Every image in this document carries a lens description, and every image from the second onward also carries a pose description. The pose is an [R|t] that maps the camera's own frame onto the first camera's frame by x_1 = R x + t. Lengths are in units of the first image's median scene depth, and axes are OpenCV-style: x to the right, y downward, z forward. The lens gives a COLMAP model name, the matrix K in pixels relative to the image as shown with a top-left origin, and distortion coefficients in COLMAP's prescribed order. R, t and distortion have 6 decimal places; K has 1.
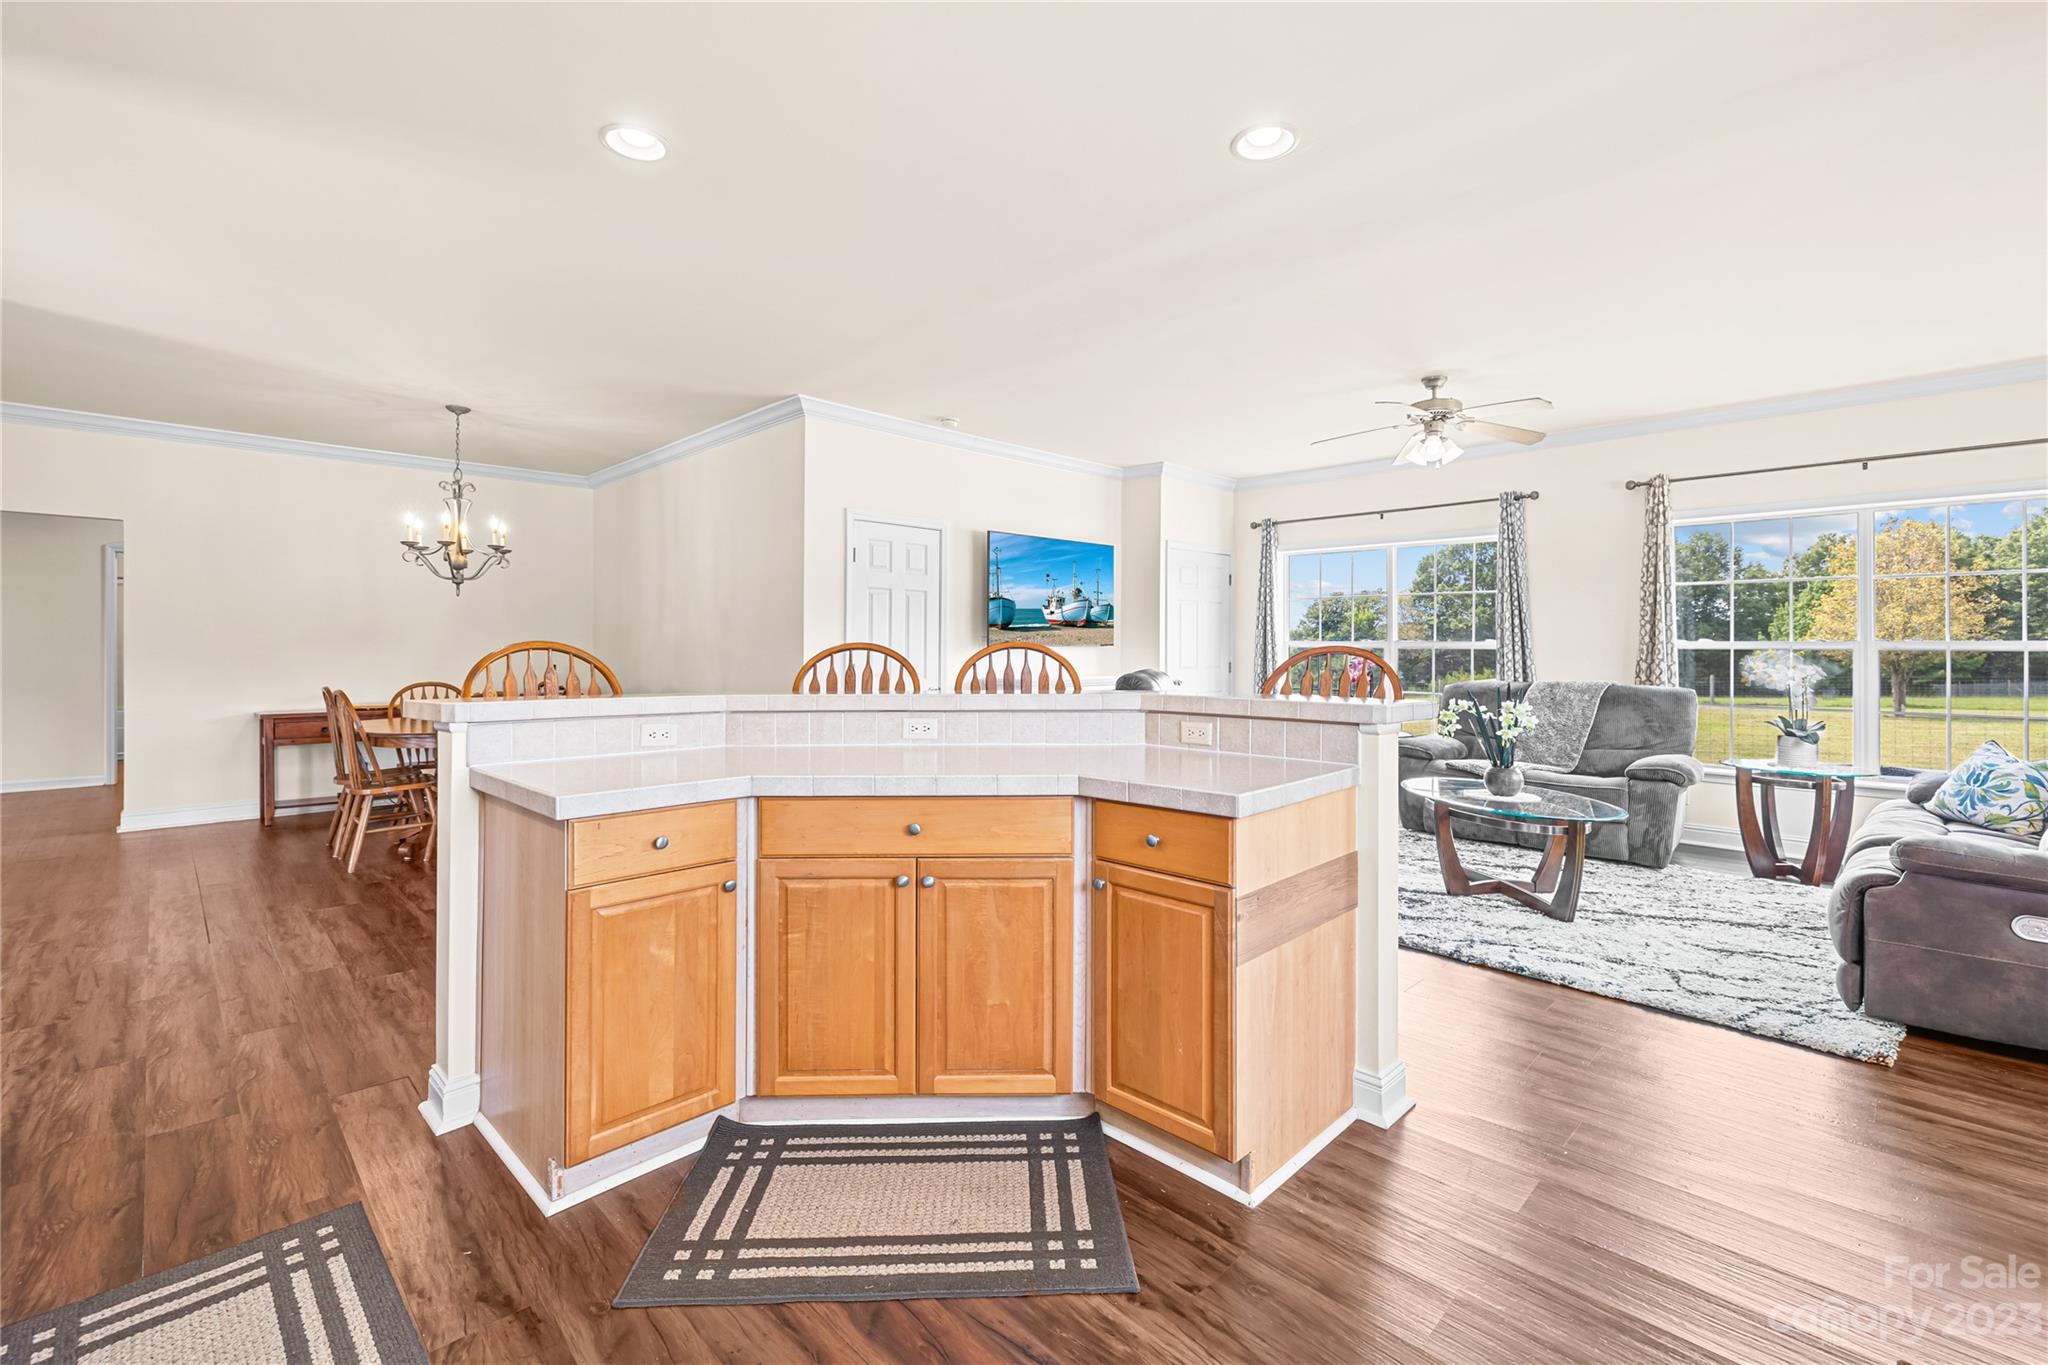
lens RADIAL K [[890.8, 0, 1070.0], [0, 890.8, 649.0], [0, 0, 1]] dist [0.008813, -0.000335]
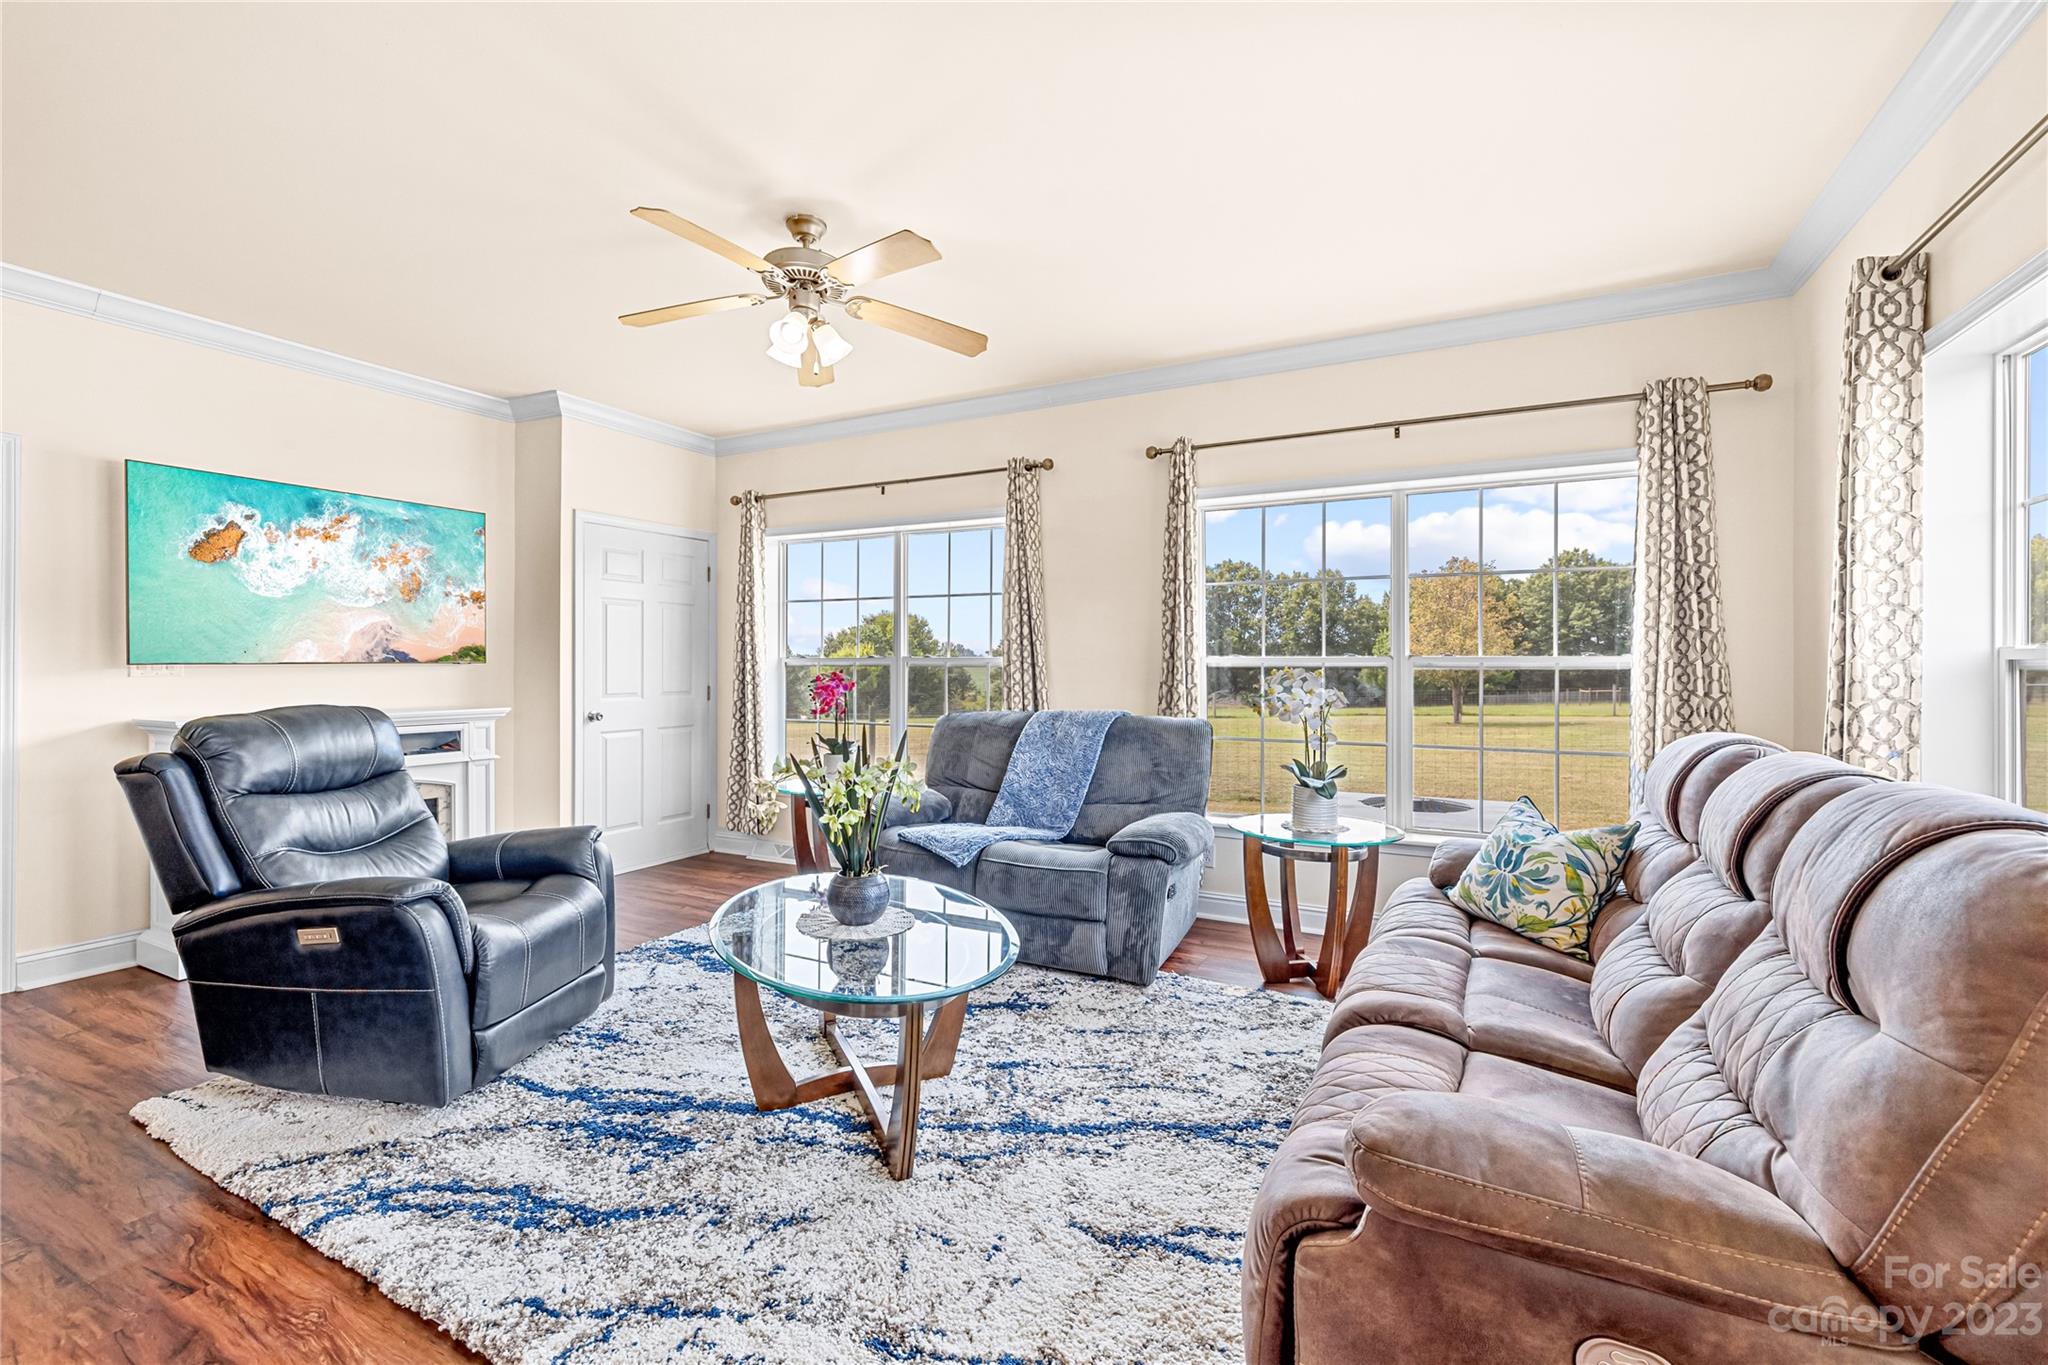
lens RADIAL K [[833.0, 0, 1062.1], [0, 833.0, 674.0], [0, 0, 1]] dist [0.001228, 0.000079]
pose [[0.955922, -0.002491, 0.293609, 0.401544], [0.000902, 0.999984, 0.005546, 0.002218], [-0.293618, -0.005037, 0.955909, 0.398039]]
